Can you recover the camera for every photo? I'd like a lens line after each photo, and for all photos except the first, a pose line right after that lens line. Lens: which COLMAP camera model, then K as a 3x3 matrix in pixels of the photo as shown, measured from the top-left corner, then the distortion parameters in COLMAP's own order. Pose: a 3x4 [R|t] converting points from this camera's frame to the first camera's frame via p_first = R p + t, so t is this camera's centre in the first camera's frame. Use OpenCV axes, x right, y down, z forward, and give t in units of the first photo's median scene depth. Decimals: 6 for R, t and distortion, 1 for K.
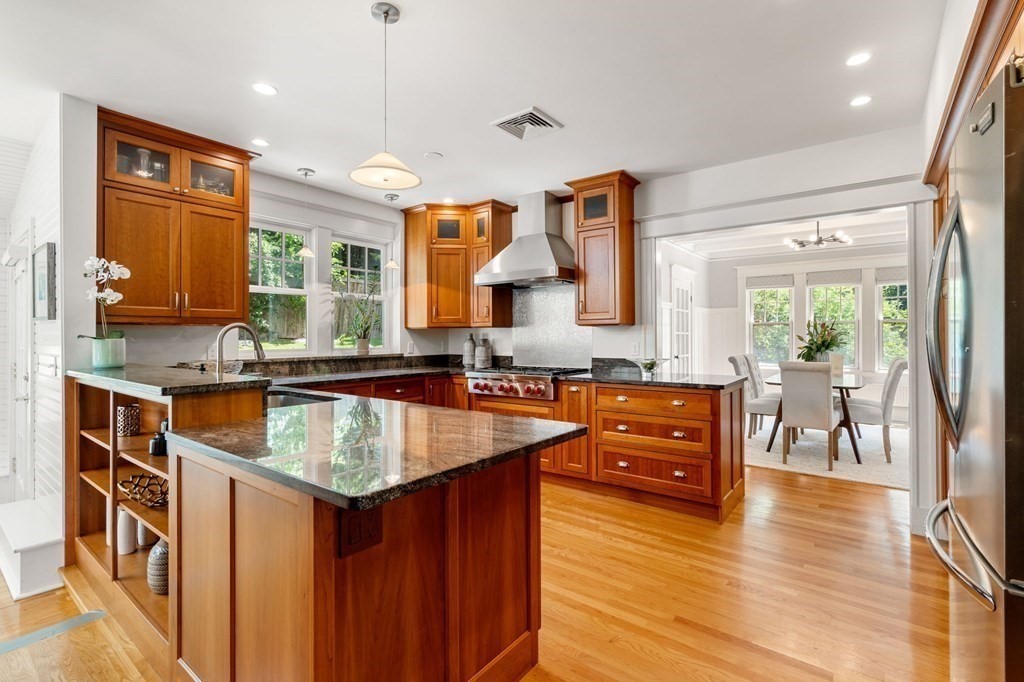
lens RADIAL K [[472.2, 0, 511.5], [0, 472.2, 335.7], [0, 0, 1]] dist [-0.003035, -0.000305]
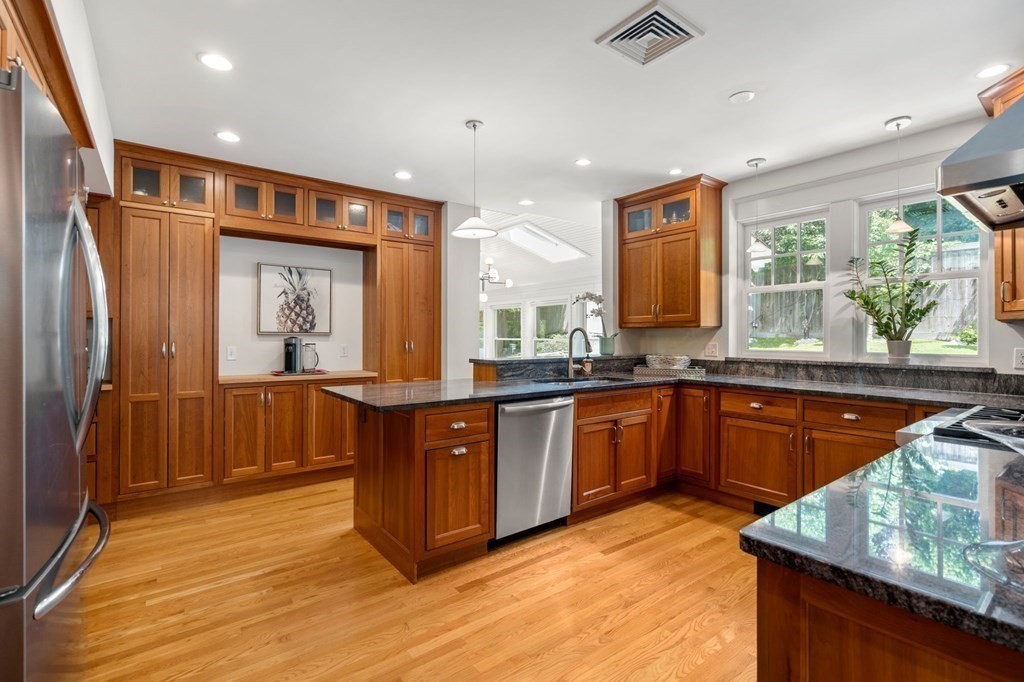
lens RADIAL K [[472.2, 0, 514.3], [0, 472.2, 338.9], [0, 0, 1]] dist [-0.003035, -0.000305]
pose [[-0.258742, 0.014082, -0.965844, 0.693922], [0.006269, 0.999897, 0.012899, -0.011105], [0.965926, -0.002718, -0.258804, 0.895388]]
